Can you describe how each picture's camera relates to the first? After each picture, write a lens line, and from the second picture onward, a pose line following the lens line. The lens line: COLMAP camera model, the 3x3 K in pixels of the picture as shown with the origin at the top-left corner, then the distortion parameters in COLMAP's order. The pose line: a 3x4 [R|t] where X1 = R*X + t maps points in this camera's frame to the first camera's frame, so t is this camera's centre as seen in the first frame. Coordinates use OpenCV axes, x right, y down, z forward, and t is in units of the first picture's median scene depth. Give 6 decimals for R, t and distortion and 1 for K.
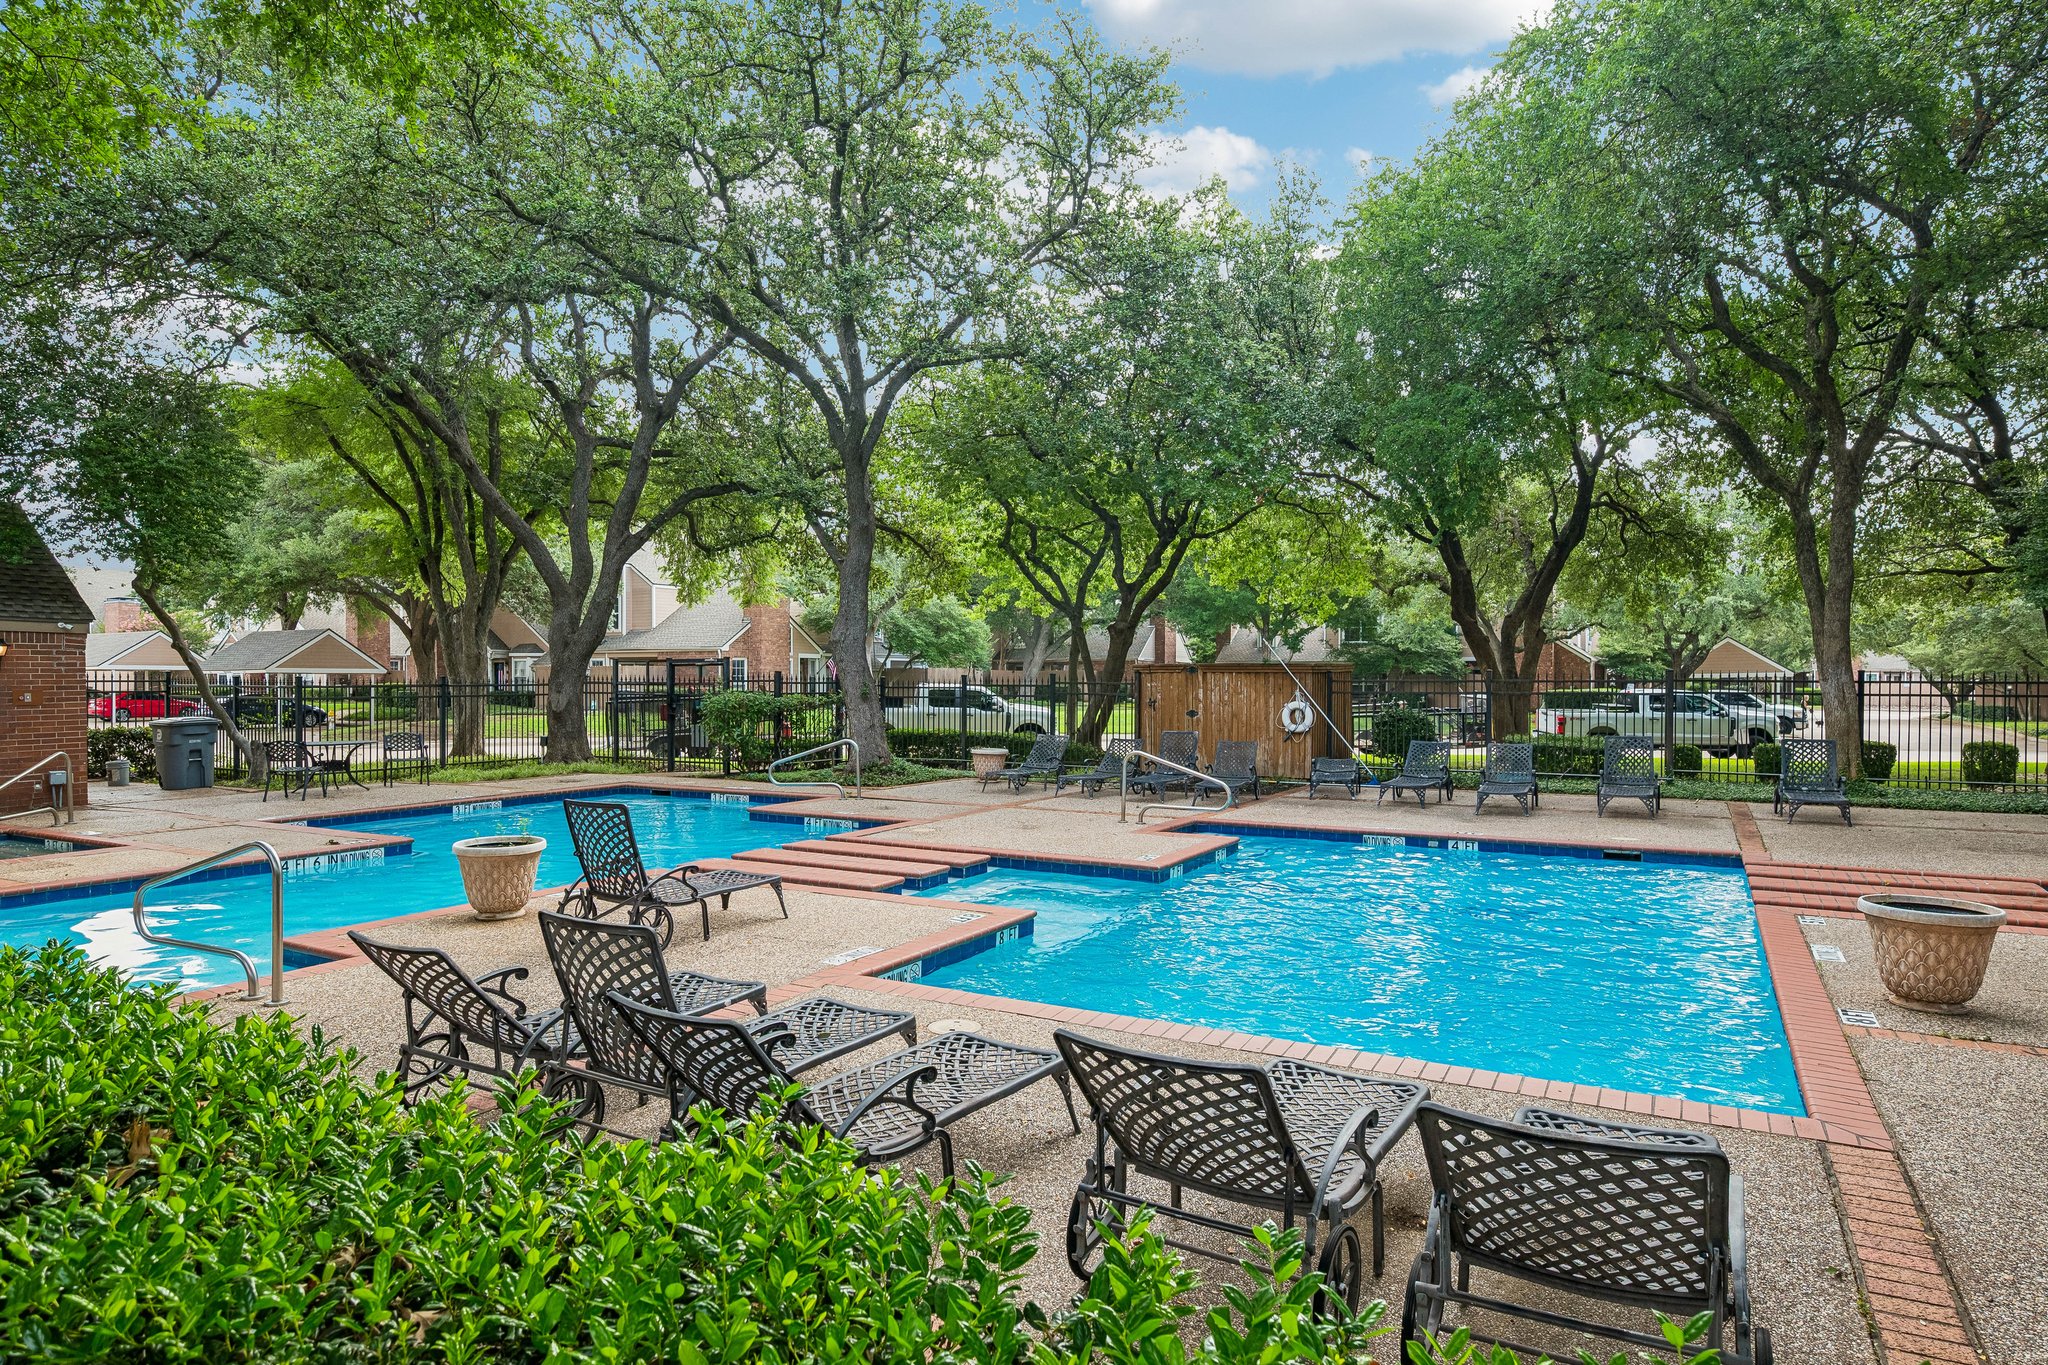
lens RADIAL K [[1165.7, 0, 1025.2], [0, 1165.7, 679.5], [0, 0, 1]] dist [-0.005899, -0.000433]
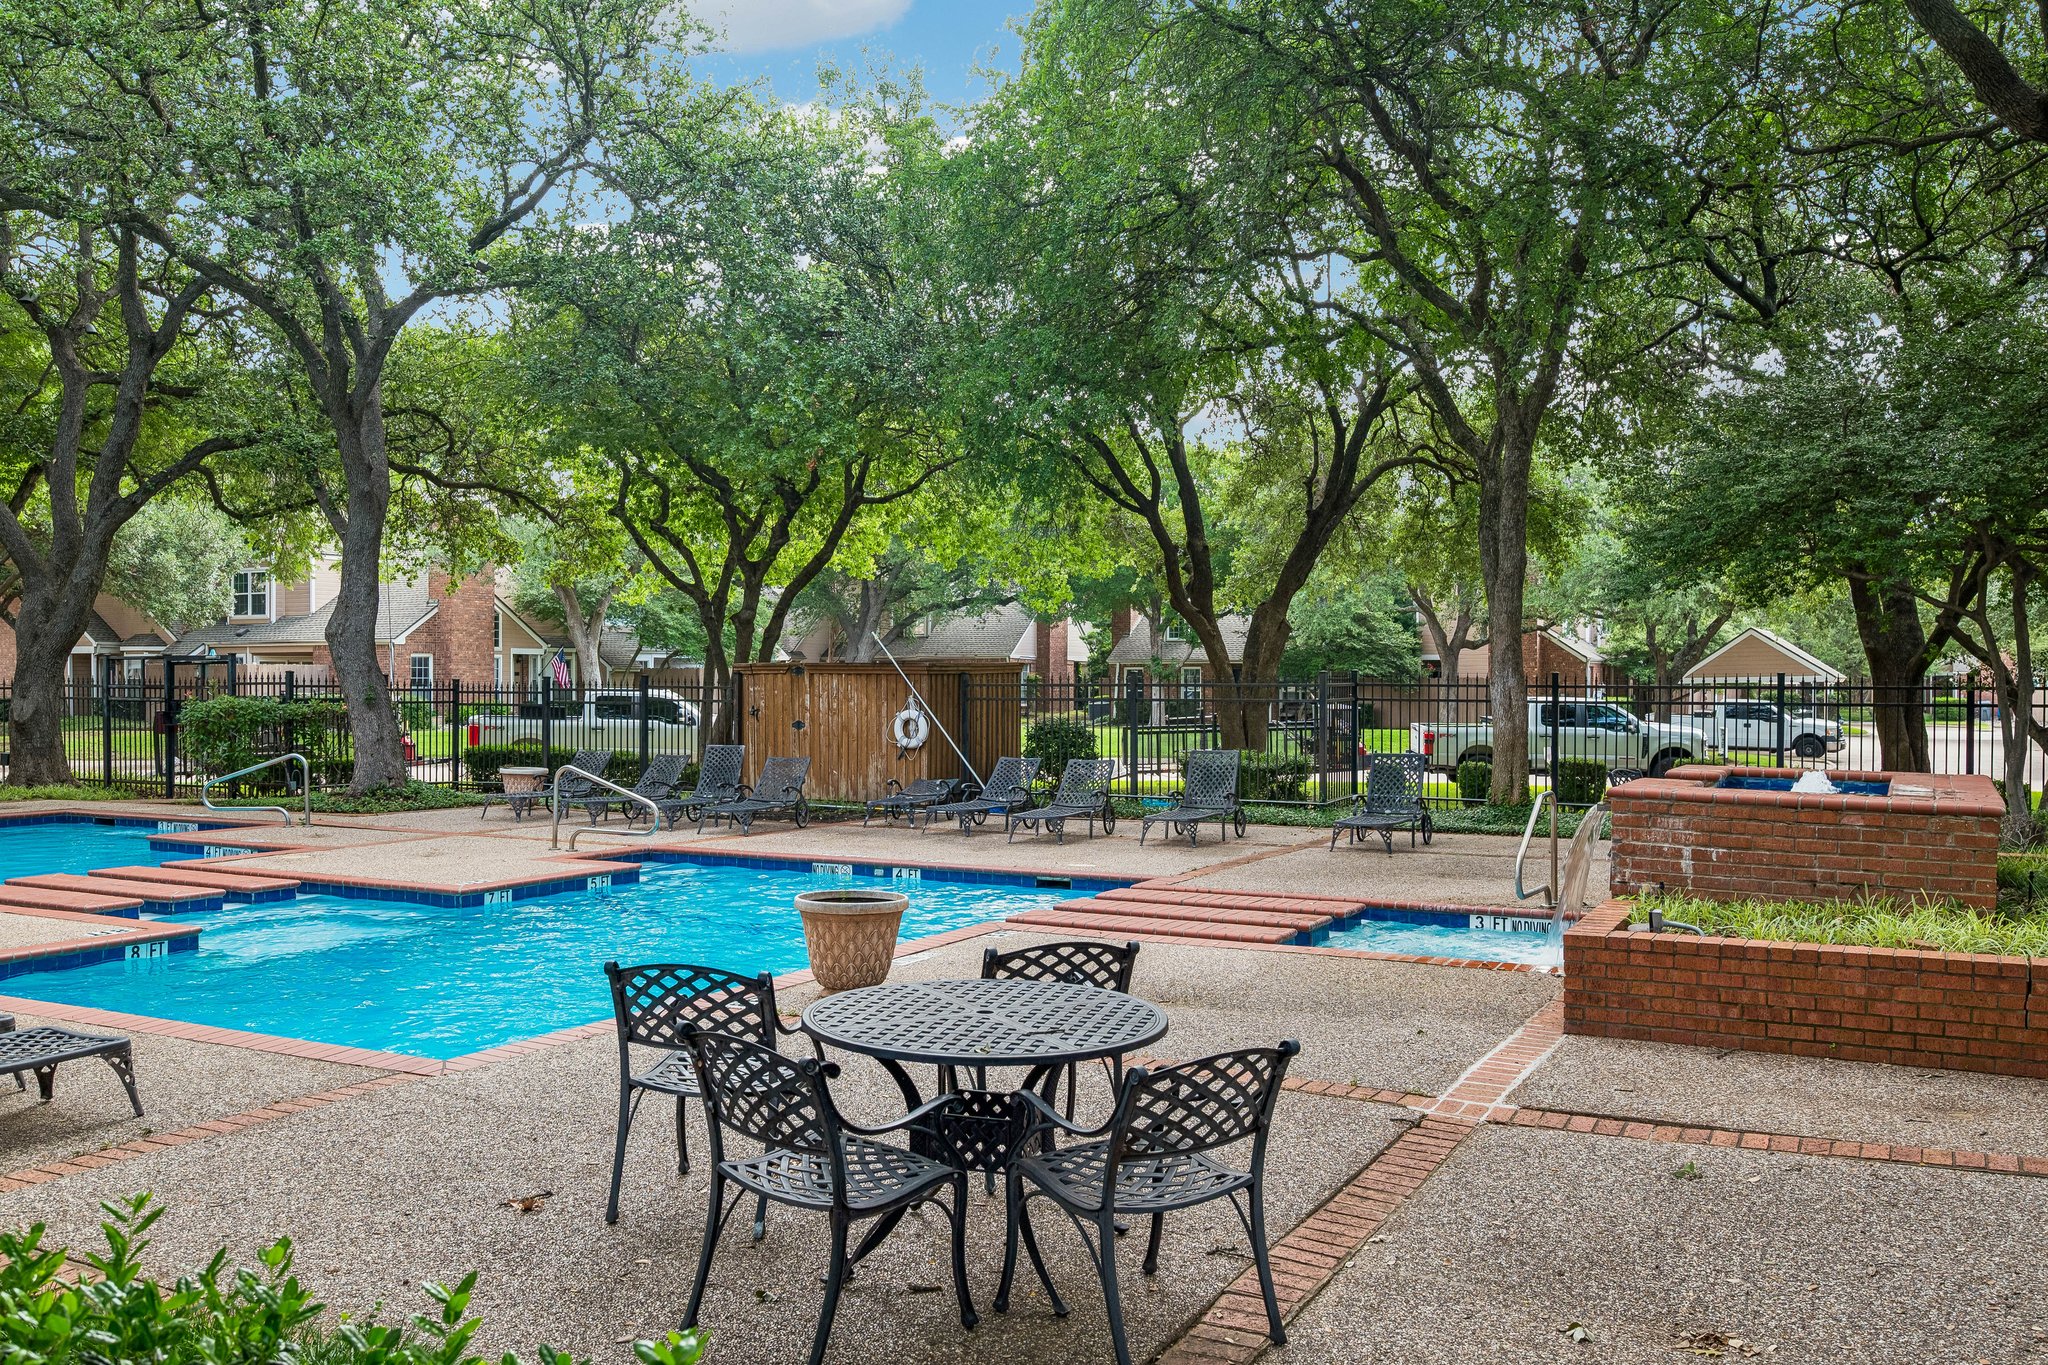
lens RADIAL K [[1661.2, 0, 1023.8], [0, 1661.2, 687.1], [0, 0, 1]] dist [-0.006102, 0.001786]
pose [[0.999726, 0.001971, 0.023314, 0.278279], [-0.002005, 0.999997, 0.001447, 0.001222], [-0.023311, -0.001493, 0.999727, -0.151650]]
